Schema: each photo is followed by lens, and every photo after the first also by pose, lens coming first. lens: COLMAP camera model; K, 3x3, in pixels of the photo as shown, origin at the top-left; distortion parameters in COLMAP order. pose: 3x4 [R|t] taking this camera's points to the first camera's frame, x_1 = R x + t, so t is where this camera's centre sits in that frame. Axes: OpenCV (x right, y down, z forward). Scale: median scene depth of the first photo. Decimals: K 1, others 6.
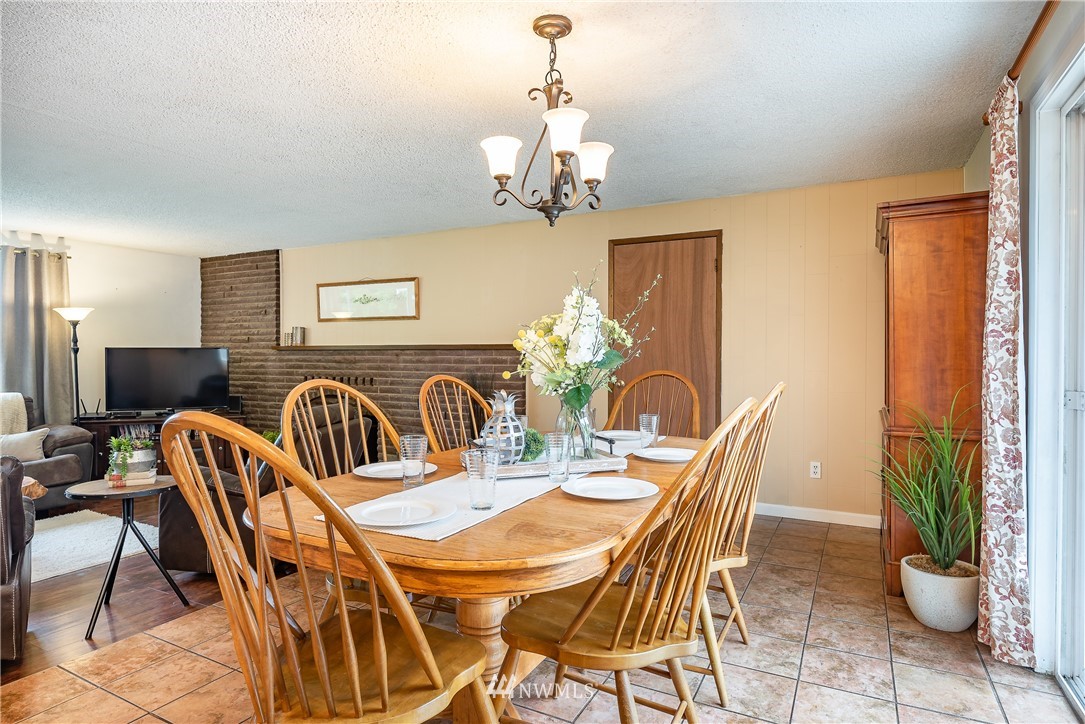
lens RADIAL K [[607.9, 0, 545.4], [0, 607.9, 360.5], [0, 0, 1]] dist [-0.001813, 0.002189]
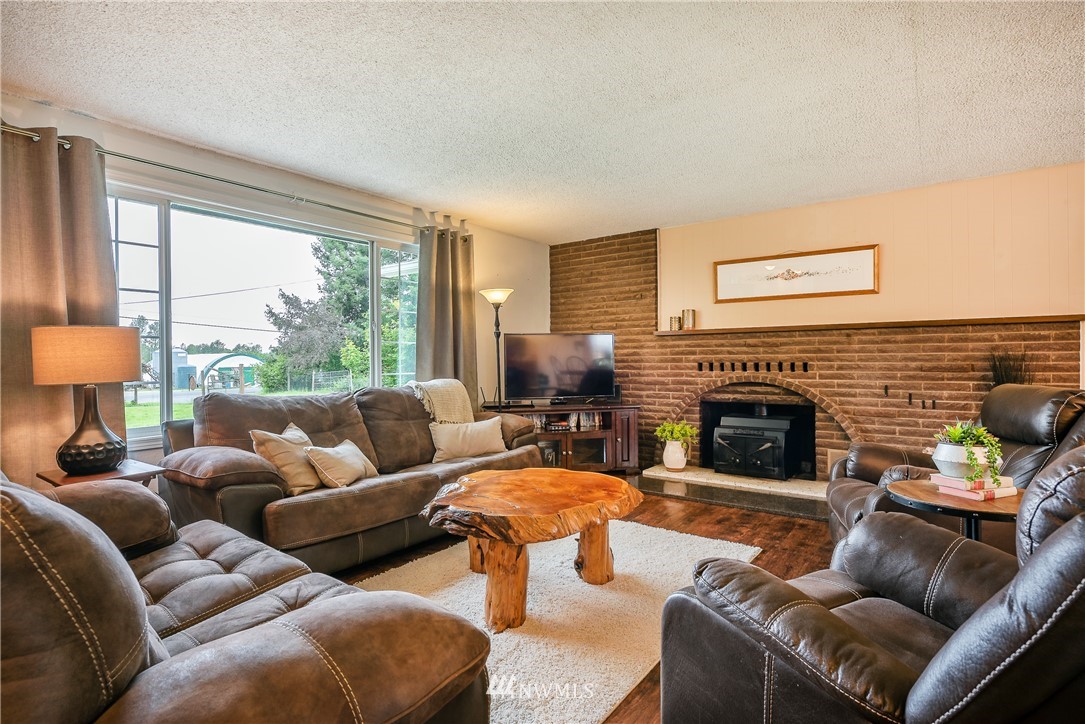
lens RADIAL K [[530.1, 0, 540.6], [0, 530.1, 361.8], [0, 0, 1]] dist [-0.012821, -0.000442]
pose [[0.988623, -0.008393, -0.150182, -0.500776], [0.007854, 0.999960, -0.004184, 0.025340], [0.150211, 0.002957, 0.988650, 0.166593]]
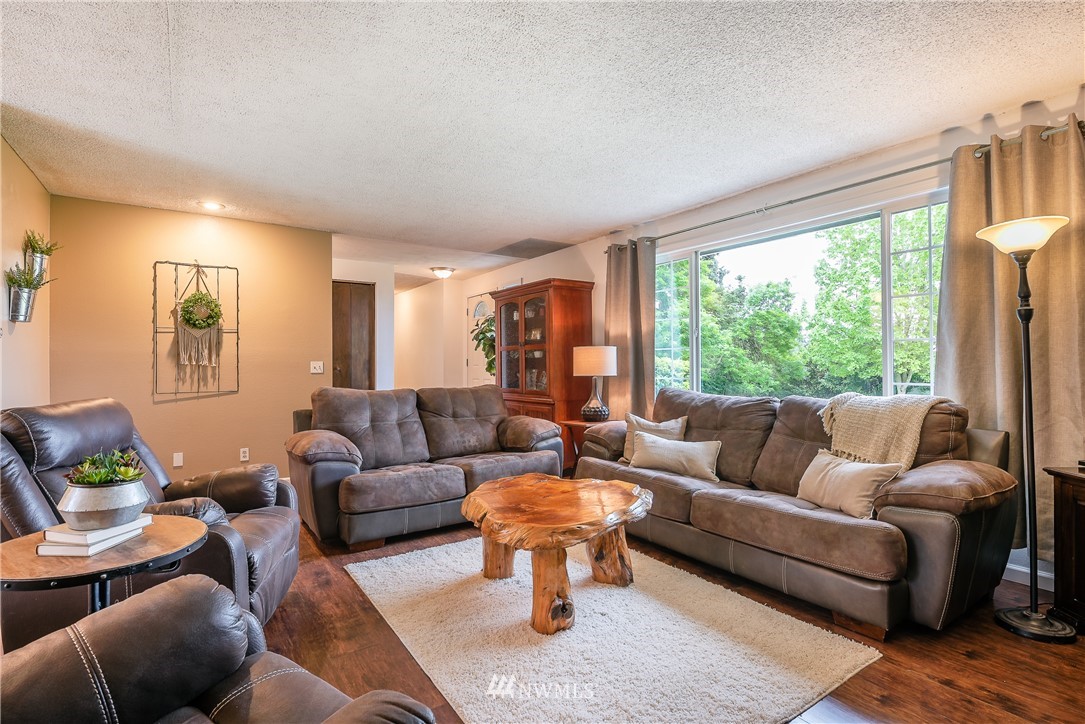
lens RADIAL K [[530.1, 0, 547.8], [0, 530.1, 358.5], [0, 0, 1]] dist [-0.012821, -0.000442]
pose [[-0.462401, -0.010772, -0.886606, -0.211535], [-0.006736, 0.999940, -0.008635, 0.019536], [0.886645, 0.001979, -0.462446, 0.738532]]
